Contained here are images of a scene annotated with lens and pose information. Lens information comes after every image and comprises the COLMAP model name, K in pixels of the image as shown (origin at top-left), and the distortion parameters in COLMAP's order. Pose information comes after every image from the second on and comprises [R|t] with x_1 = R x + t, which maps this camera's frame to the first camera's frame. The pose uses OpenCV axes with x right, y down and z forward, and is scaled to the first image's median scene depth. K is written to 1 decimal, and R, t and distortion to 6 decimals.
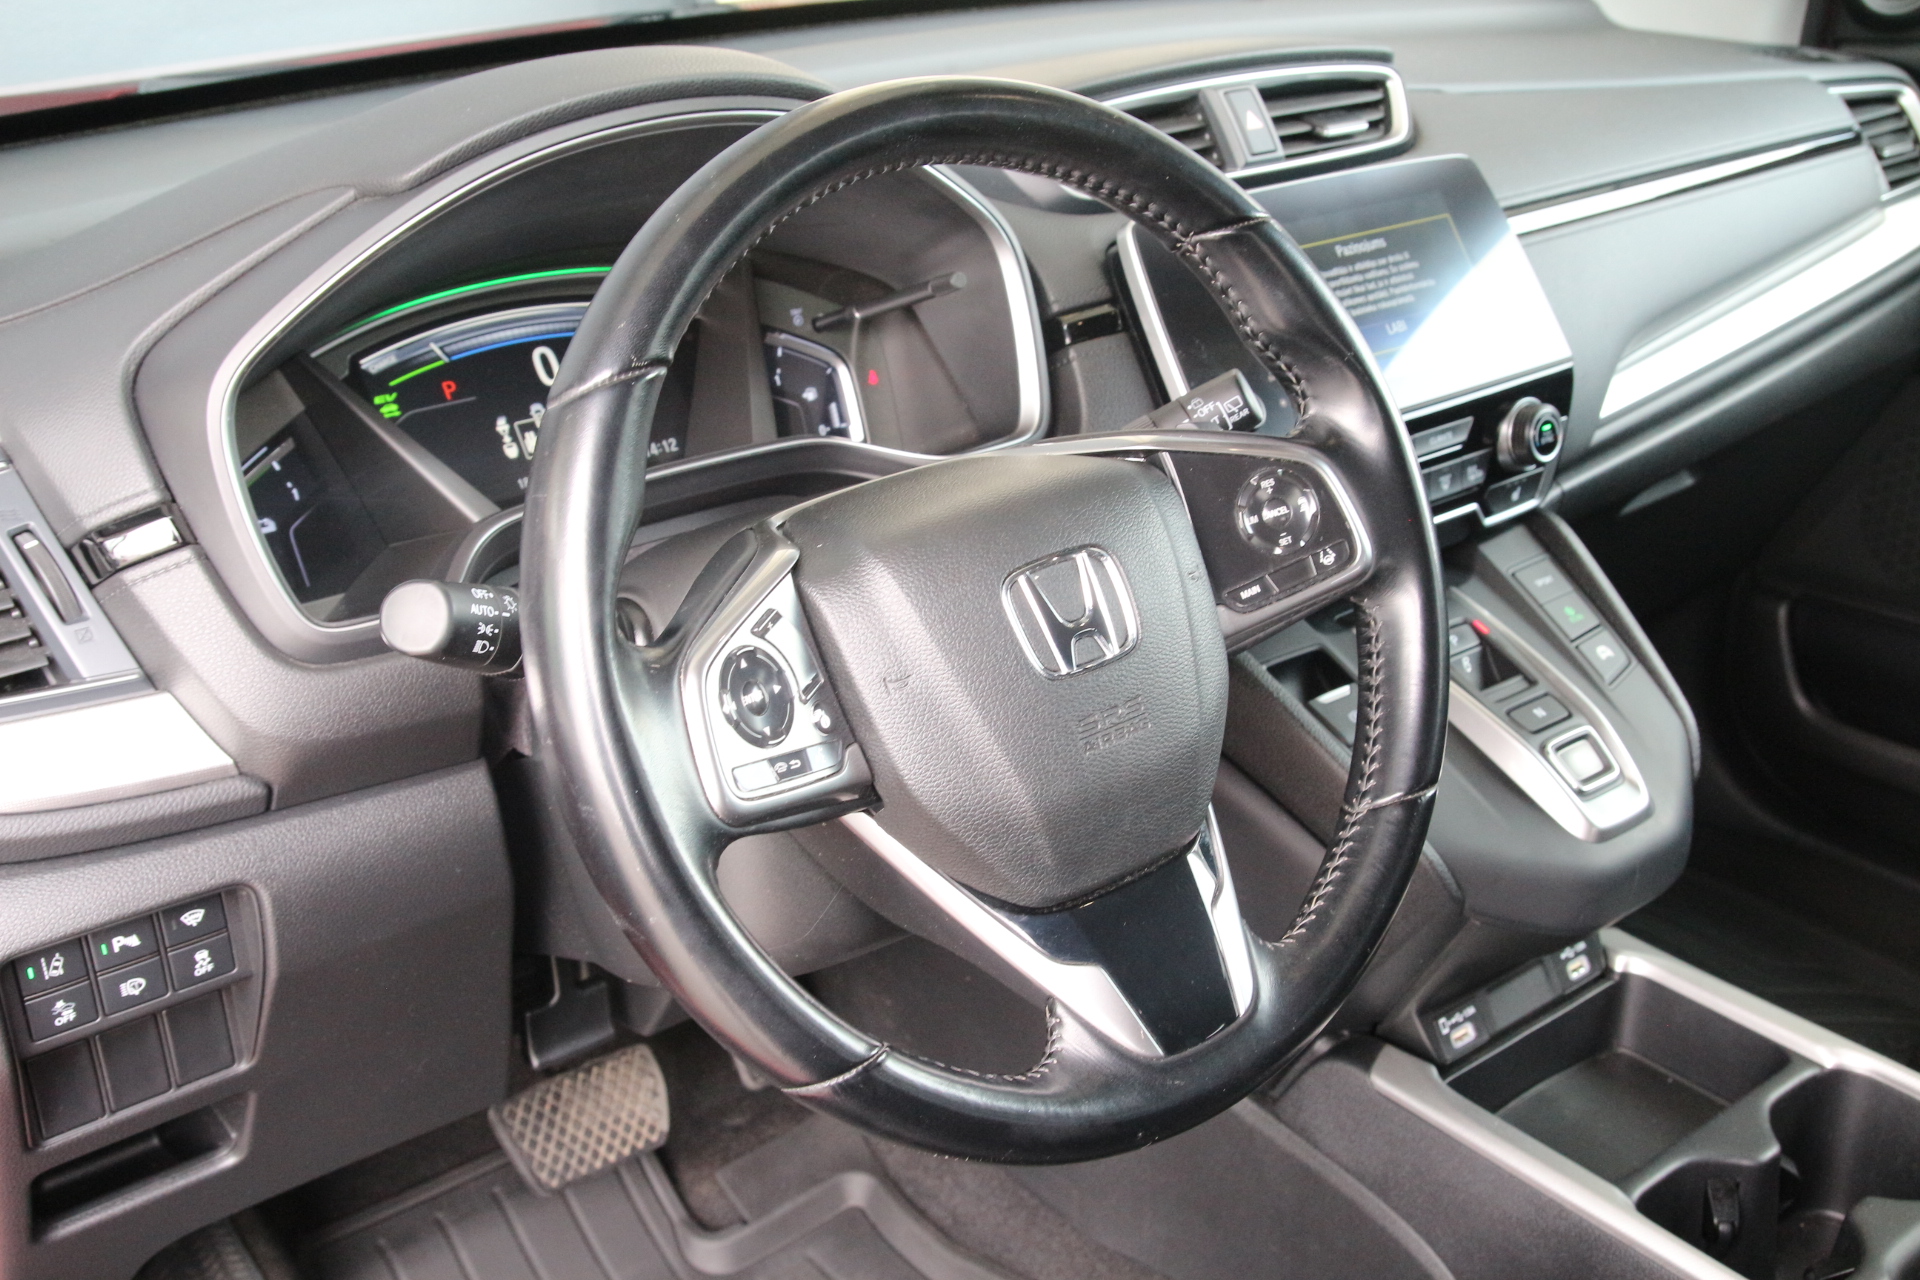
lens RADIAL K [[2054.1, 0, 955.0], [0, 2054.1, 645.5], [0, 0, 1]] dist [-0.022814, 0.000000]
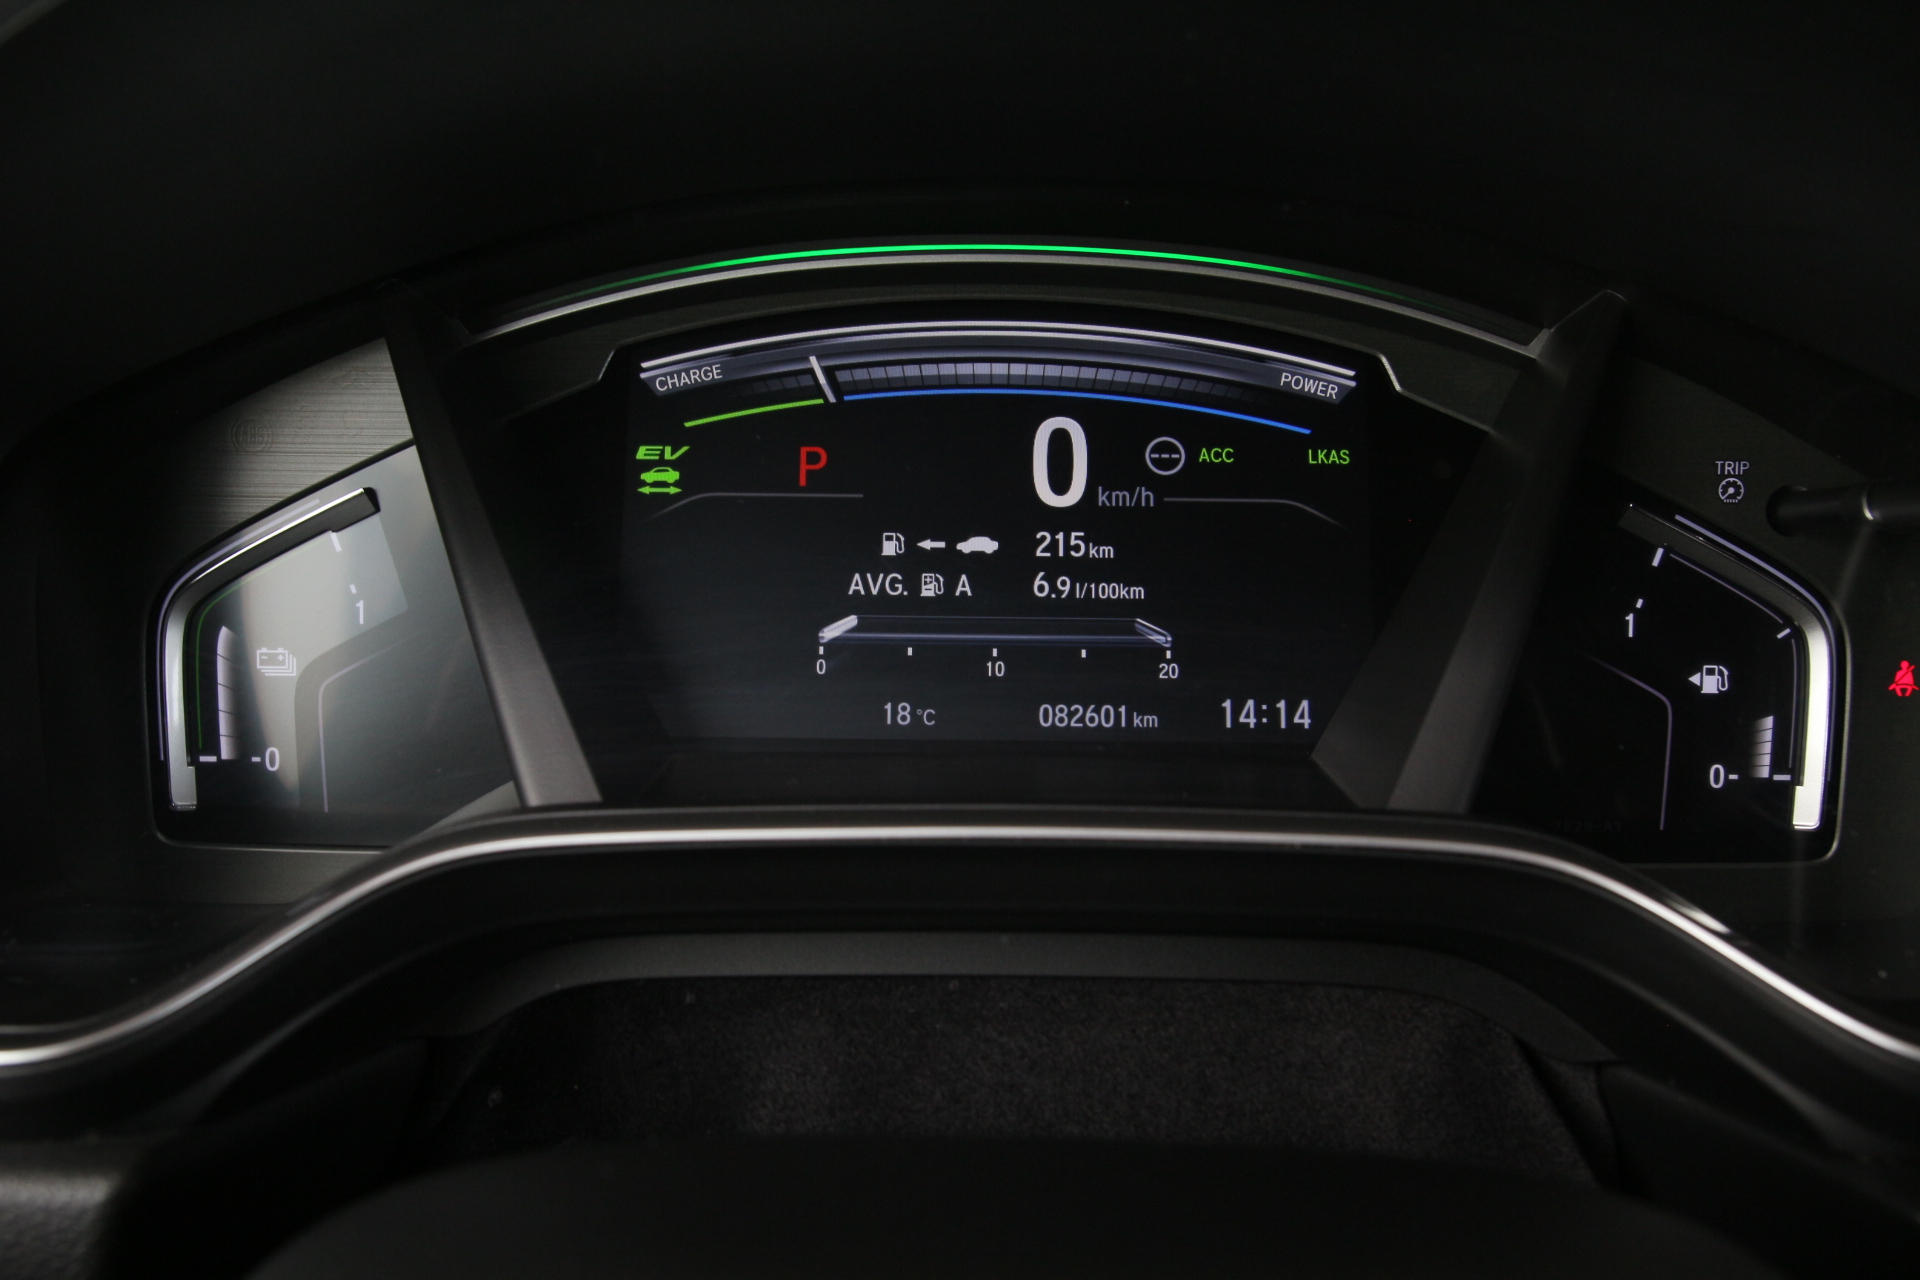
lens RADIAL K [[1946.5, 0, 957.1], [0, 1946.5, 644.7], [0, 0, 1]] dist [-0.019007, 0.000000]
pose [[0.783179, 0.271979, -0.559158, 0.023249], [-0.275470, 0.957964, 0.080127, -0.126161], [0.557446, 0.091278, 0.825180, 0.654815]]
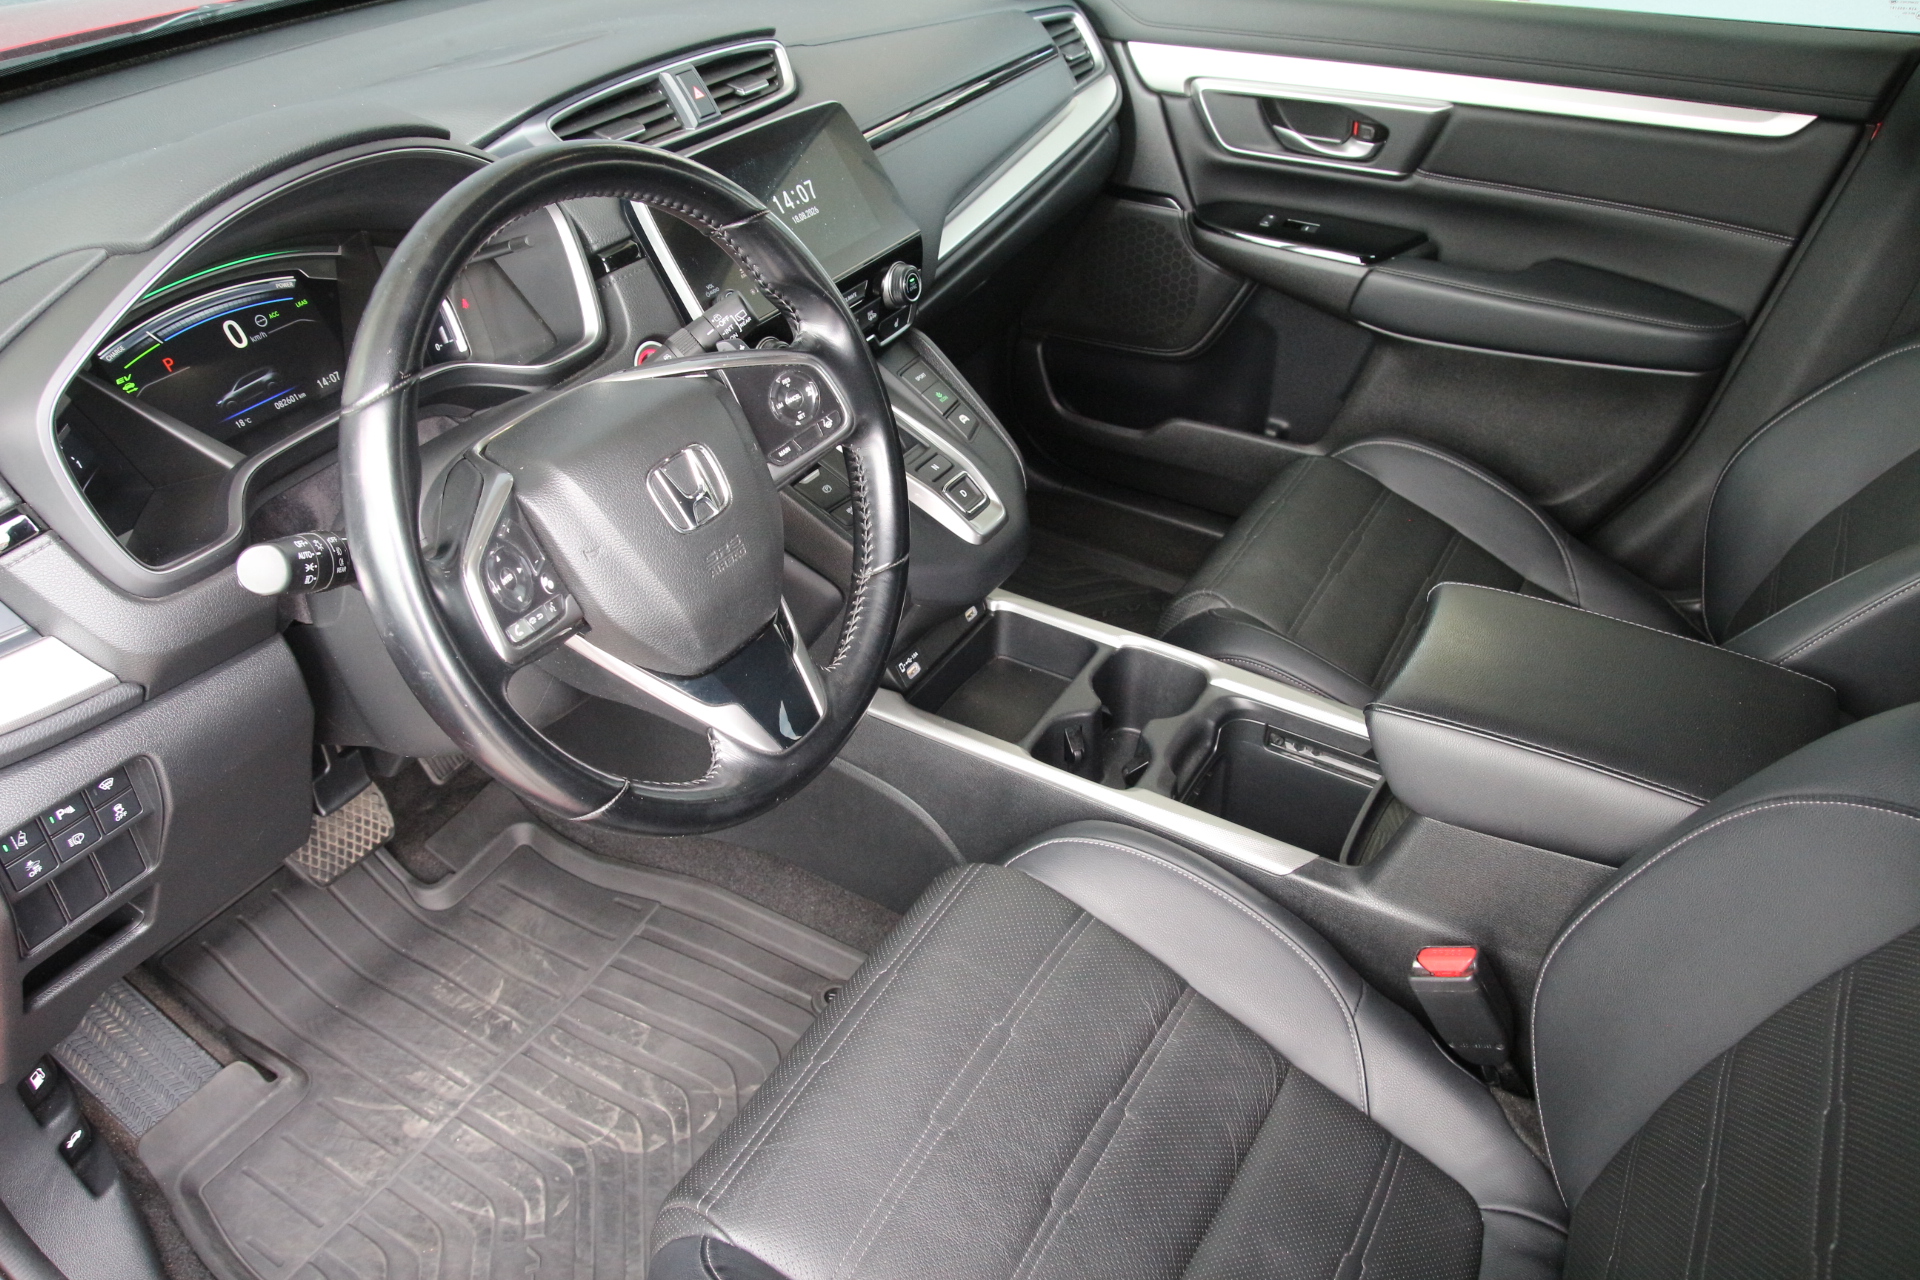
lens RADIAL K [[1466.4, 0, 949.9], [0, 1466.4, 645.2], [0, 0, 1]] dist [-0.095379, 0.037294]
pose [[0.931428, -0.187189, 0.312094, -0.090455], [0.122628, 0.968856, 0.215128, -0.081405], [-0.342643, -0.162105, 0.925374, -0.086117]]
